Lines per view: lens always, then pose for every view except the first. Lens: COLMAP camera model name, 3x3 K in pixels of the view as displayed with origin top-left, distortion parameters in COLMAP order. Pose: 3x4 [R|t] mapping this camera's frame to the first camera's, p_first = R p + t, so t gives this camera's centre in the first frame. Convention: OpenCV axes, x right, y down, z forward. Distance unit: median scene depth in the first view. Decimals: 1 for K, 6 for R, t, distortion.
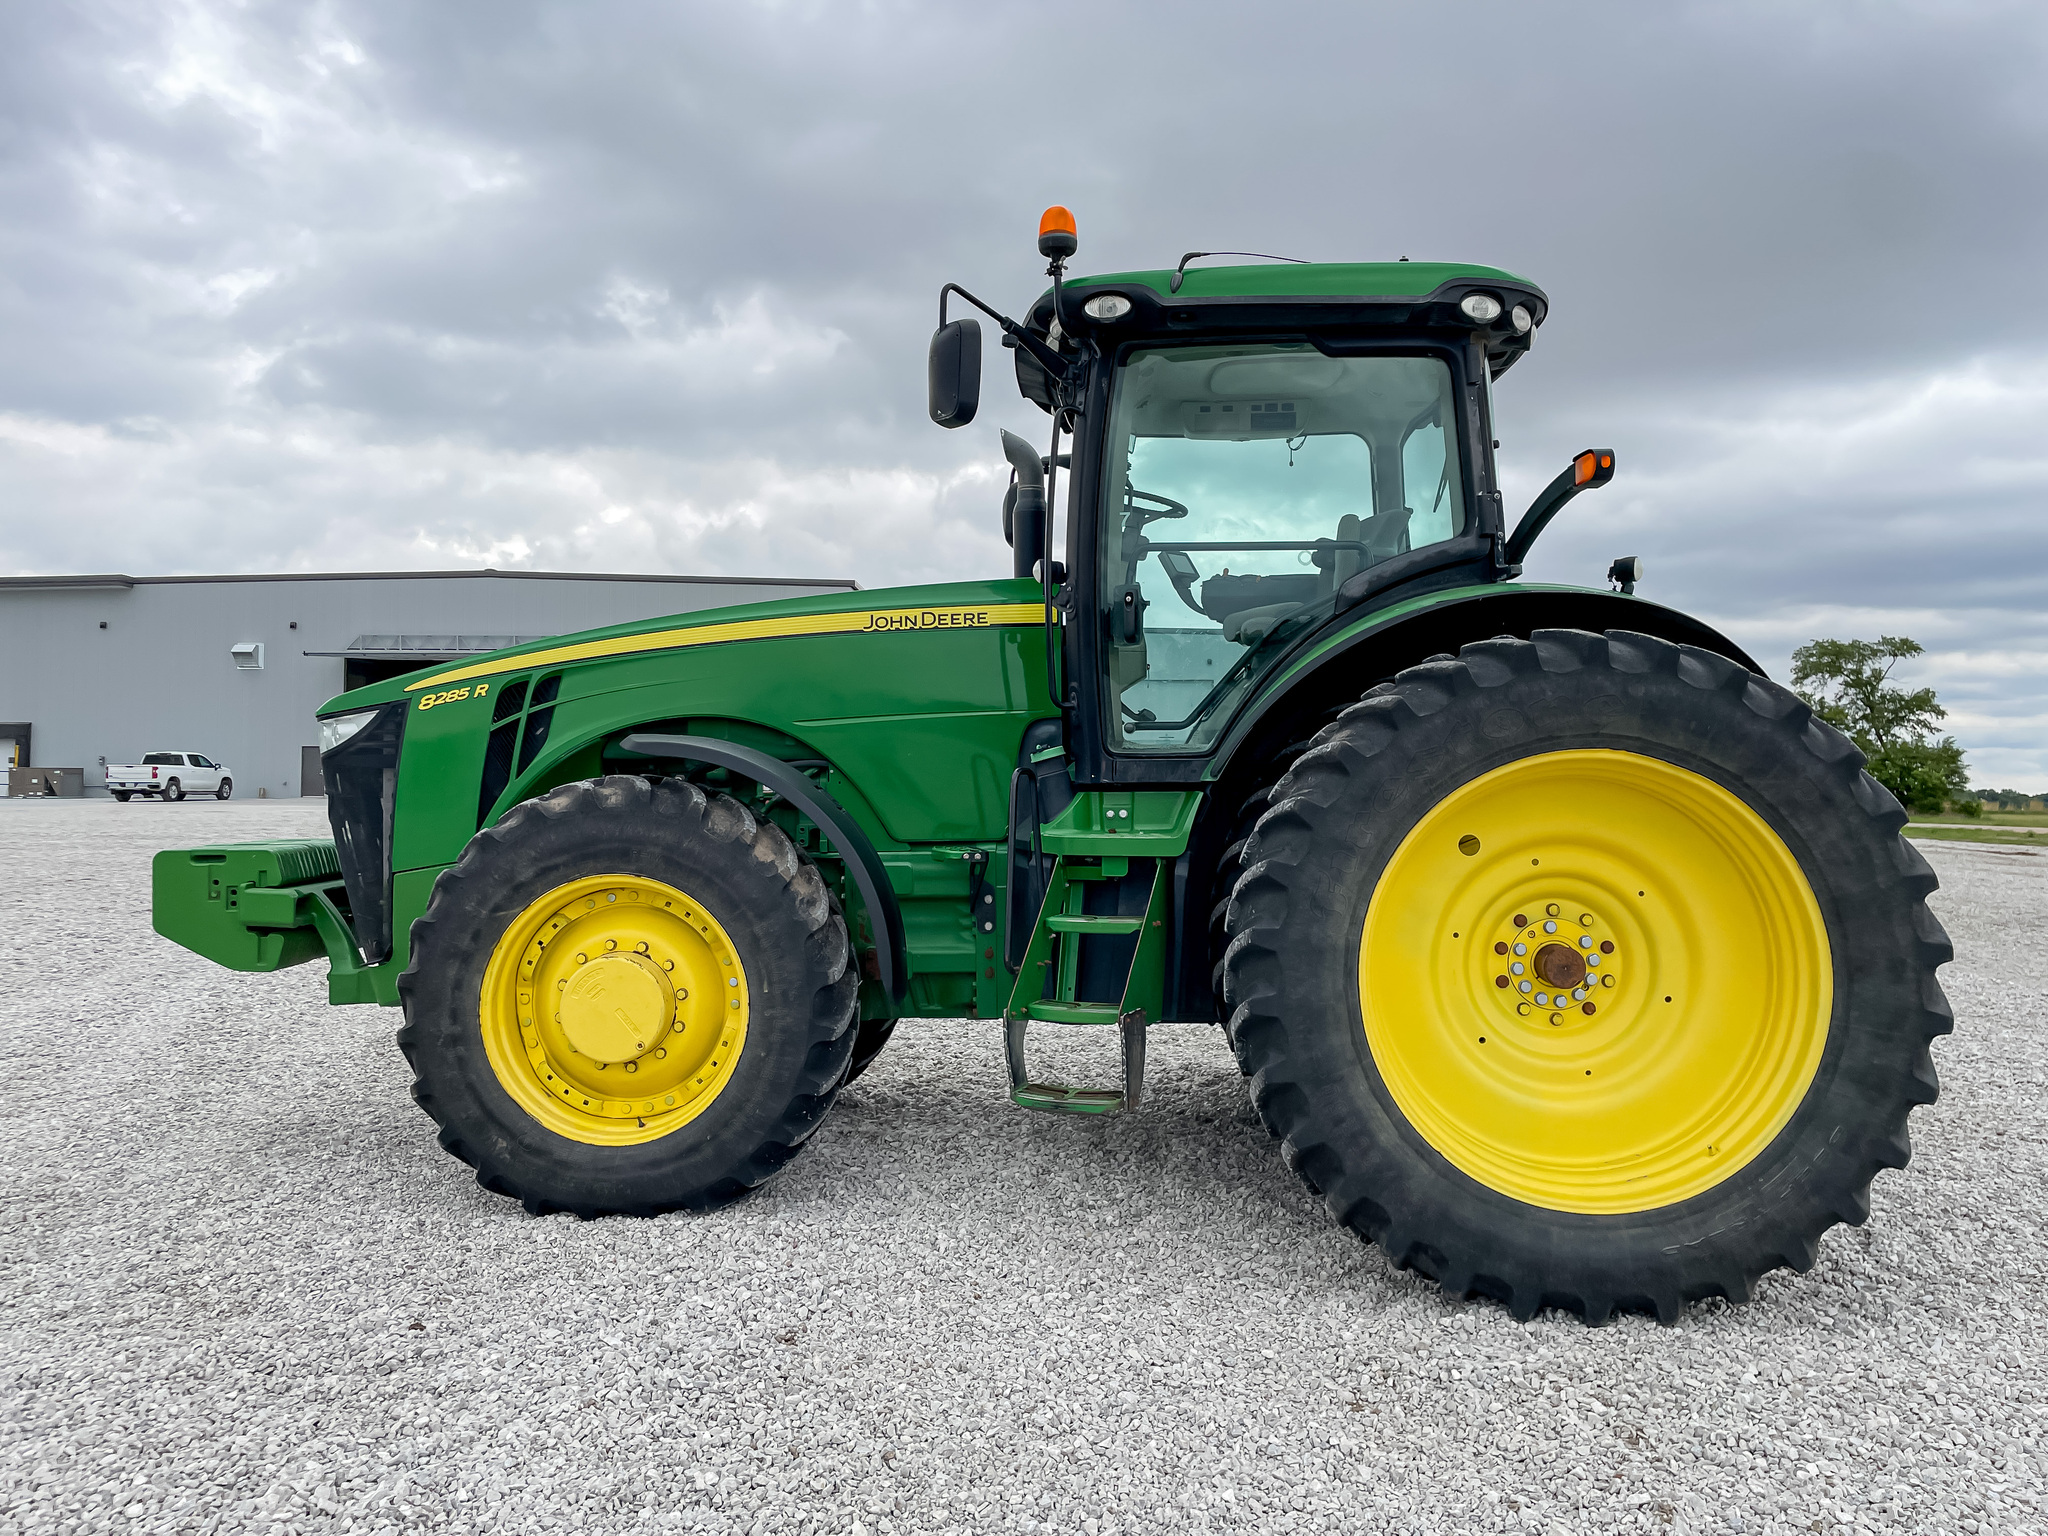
lens RADIAL K [[1580.5, 0, 992.5], [0, 1580.5, 749.4], [0, 0, 1]] dist [0.081533, -0.122418]
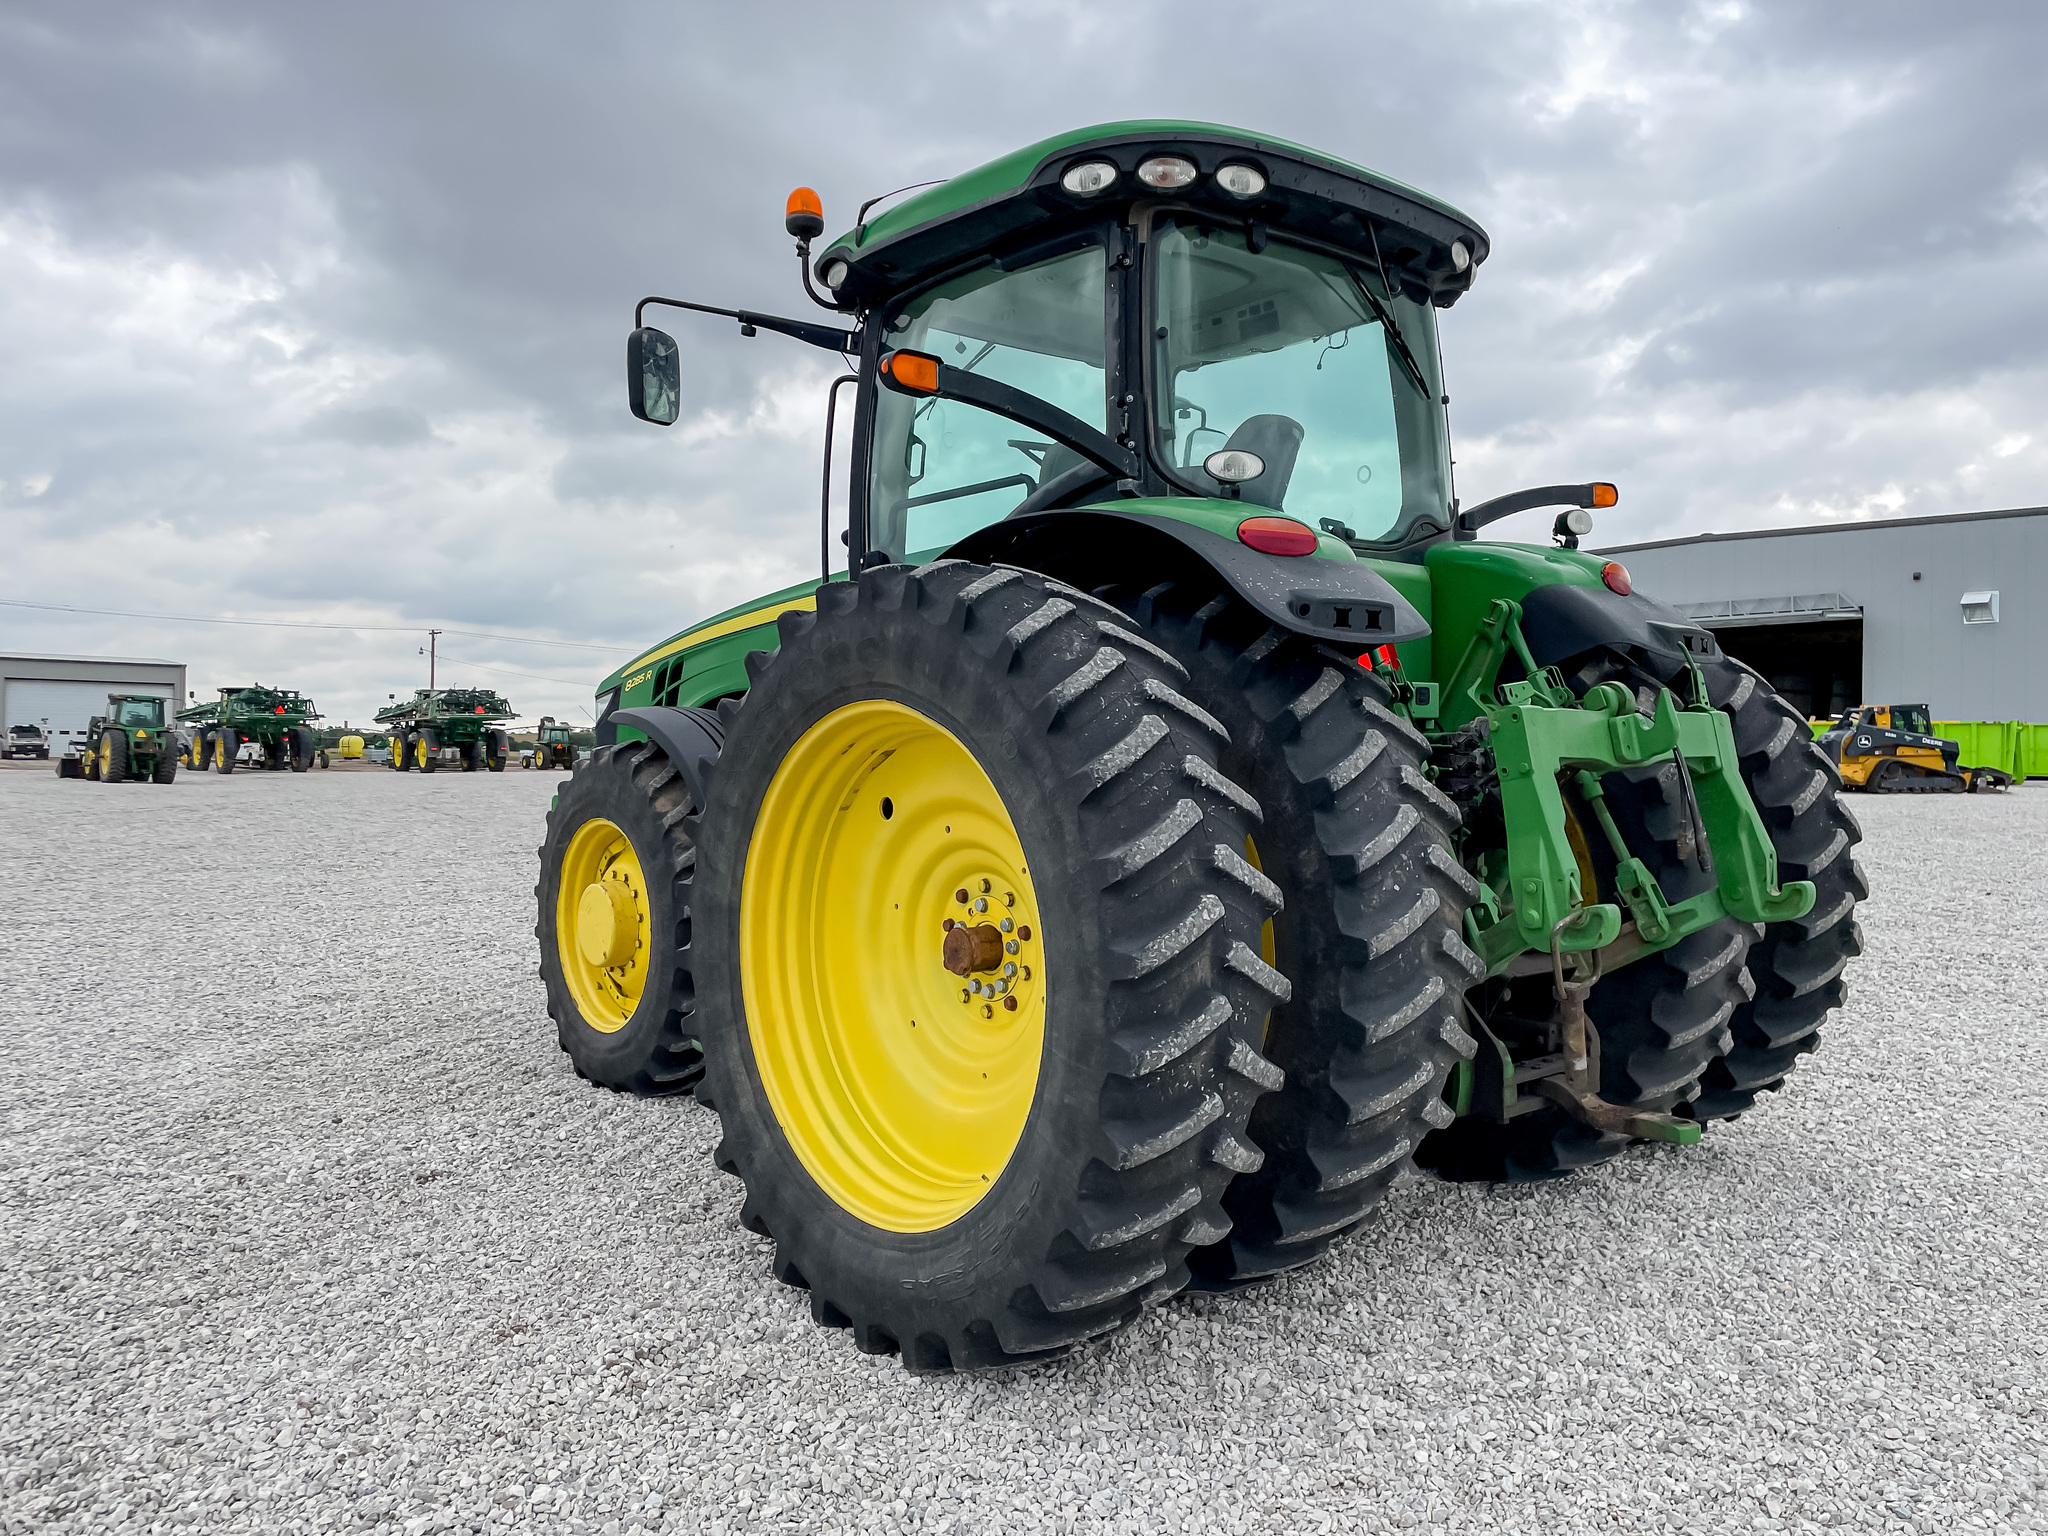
lens RADIAL K [[1571.5, 0, 1018.3], [0, 1571.5, 764.0], [0, 0, 1]] dist [0.085969, -0.117160]
pose [[0.671853, 0.001868, -0.740683, 1.010201], [0.015986, 0.999727, 0.017022, 0.020292], [0.740512, -0.023277, 0.671640, 0.446841]]
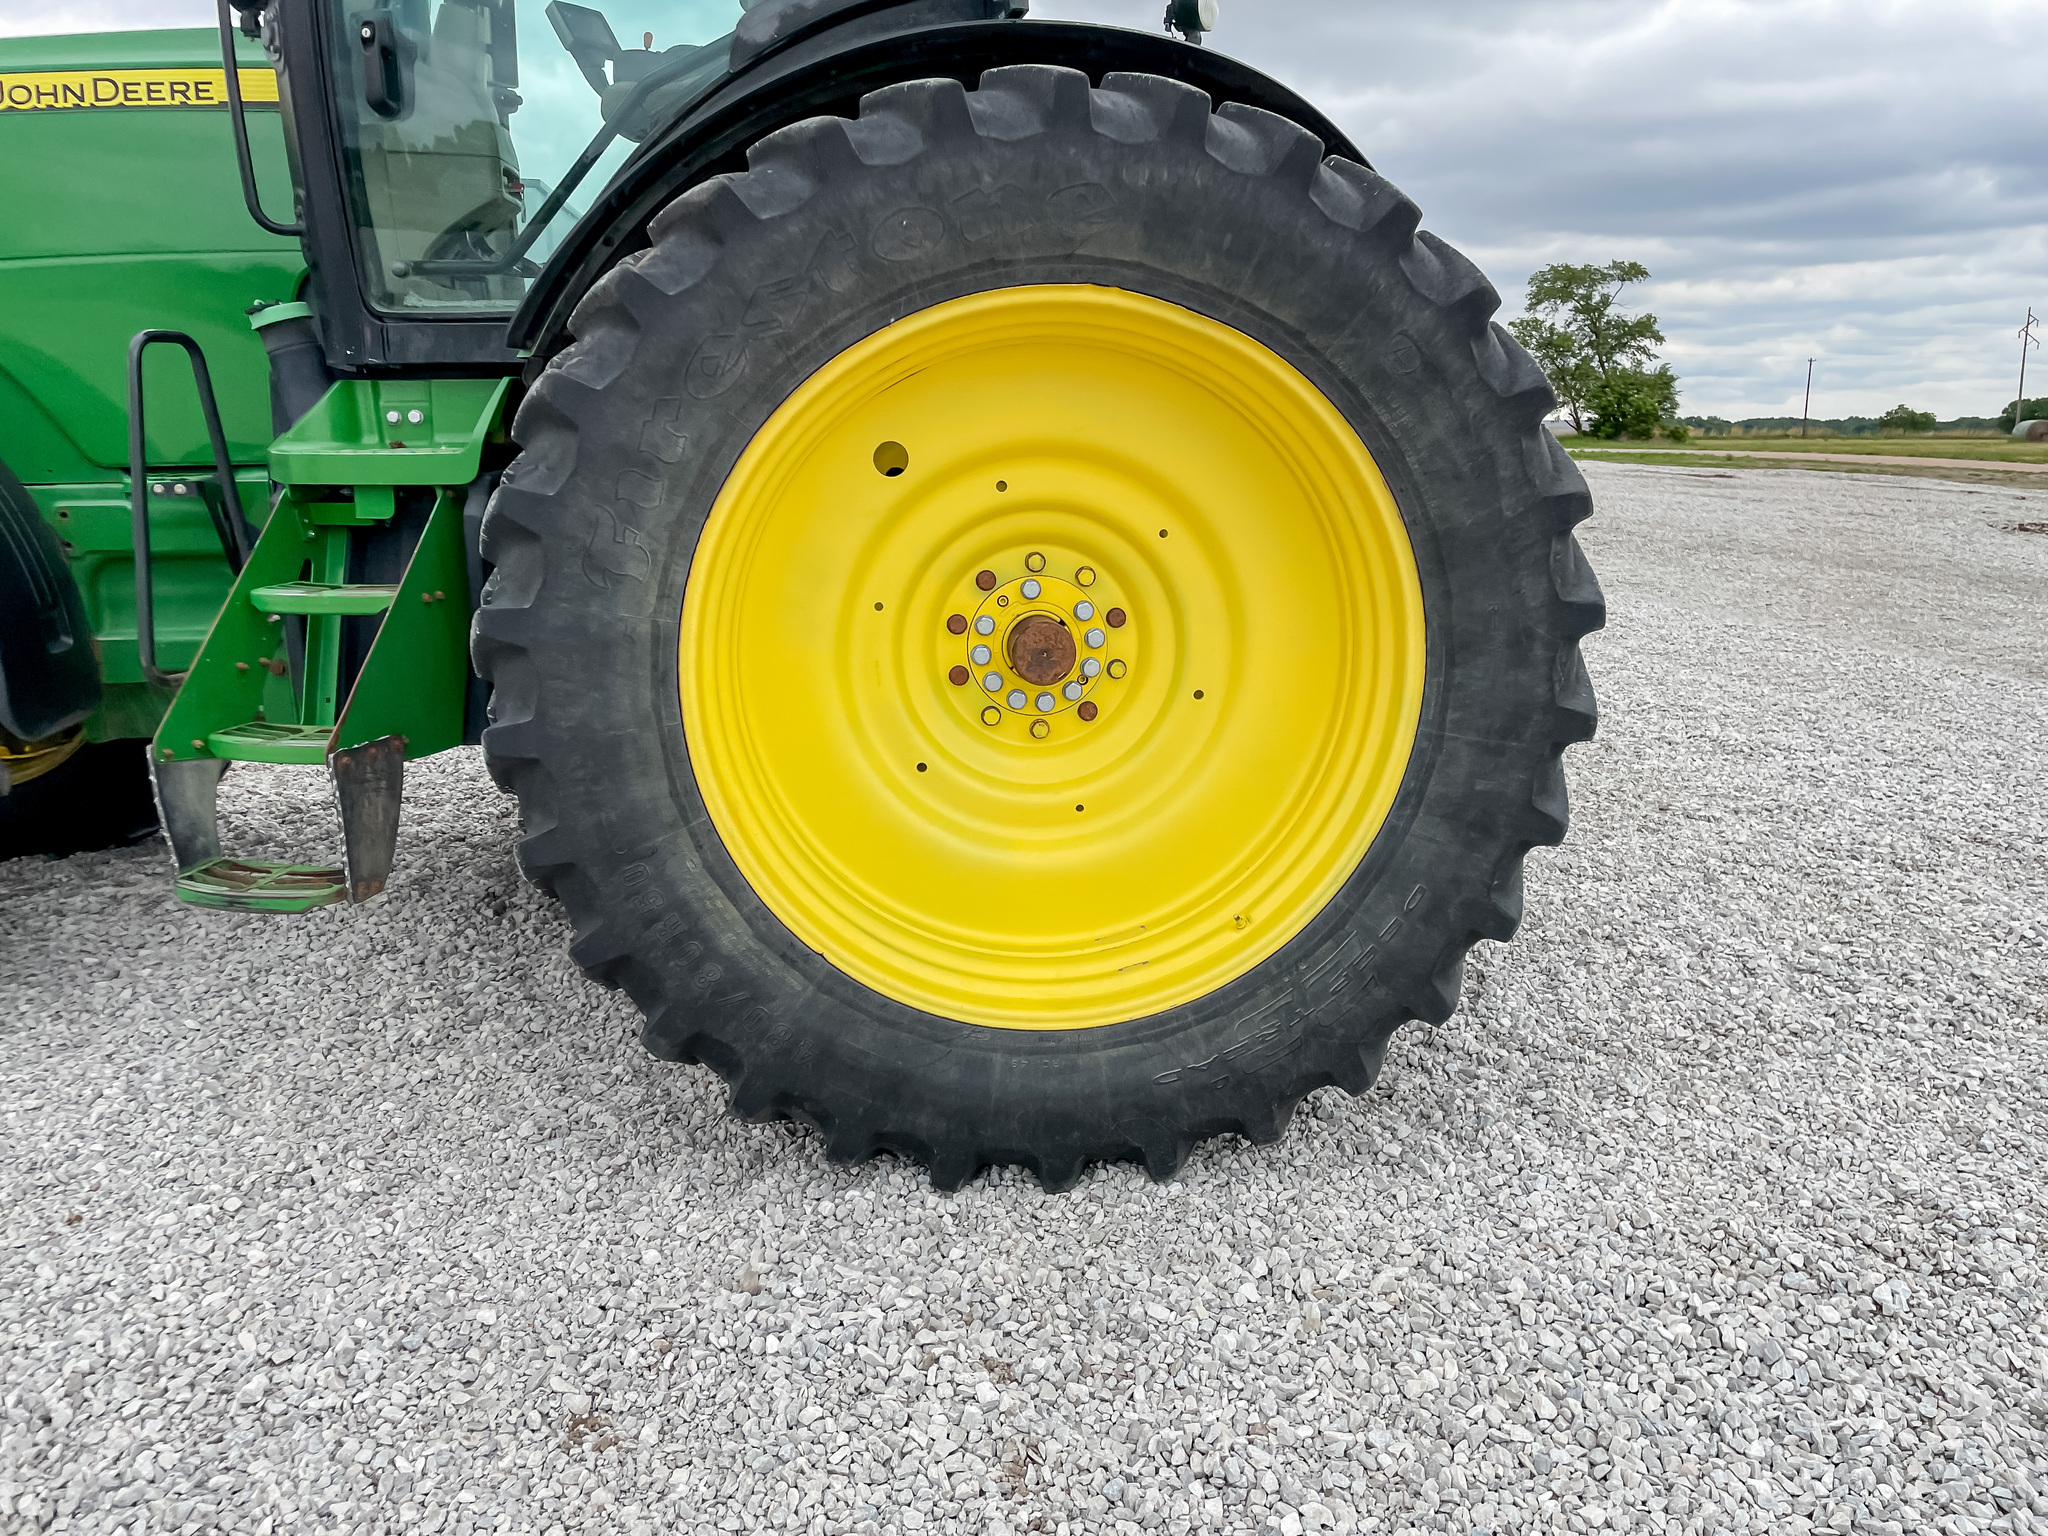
lens RADIAL K [[1571.5, 0, 1018.3], [0, 1571.5, 764.0], [0, 0, 1]] dist [0.085969, -0.117160]
pose [[0.986852, -0.041043, 0.156328, 0.247065], [0.003426, 0.972315, 0.233648, 0.032787], [-0.161590, -0.230040, 0.959672, 0.385216]]
